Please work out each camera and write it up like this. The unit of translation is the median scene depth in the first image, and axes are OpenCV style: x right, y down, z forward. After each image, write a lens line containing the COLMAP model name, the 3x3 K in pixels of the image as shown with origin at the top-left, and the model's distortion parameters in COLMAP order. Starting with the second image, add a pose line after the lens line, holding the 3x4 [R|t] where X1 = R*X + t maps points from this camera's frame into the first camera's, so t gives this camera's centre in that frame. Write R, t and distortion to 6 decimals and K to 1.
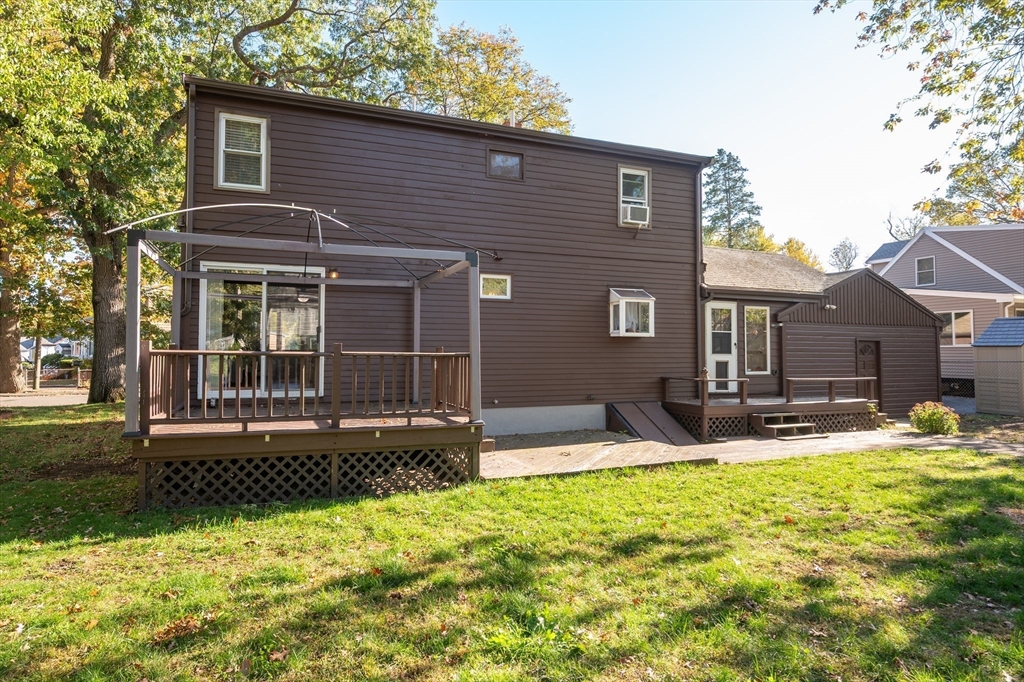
lens RADIAL K [[583.7, 0, 512.0], [0, 583.7, 341.0], [0, 0, 1]] dist [0.000792, 0.000237]
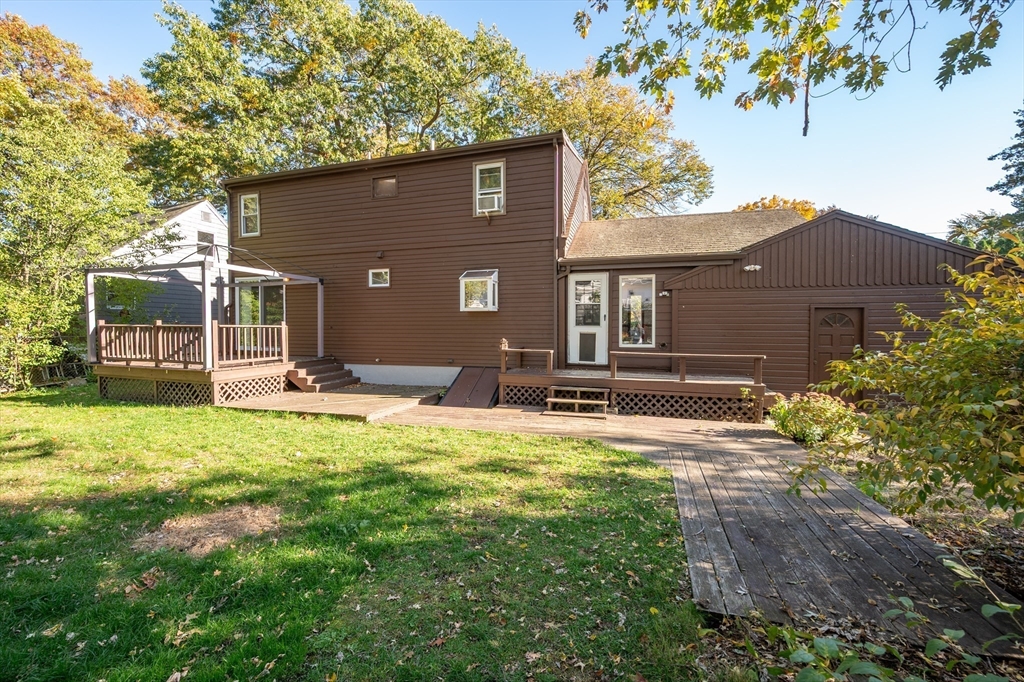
lens RADIAL K [[407.5, 0, 512.3], [0, 407.5, 346.3], [0, 0, 1]] dist [0.000298, -0.000067]
pose [[0.775633, 0.027598, -0.630580, 0.752945], [0.015115, 0.997945, 0.062267, 0.012226], [0.631003, -0.057827, 0.773622, 0.395473]]
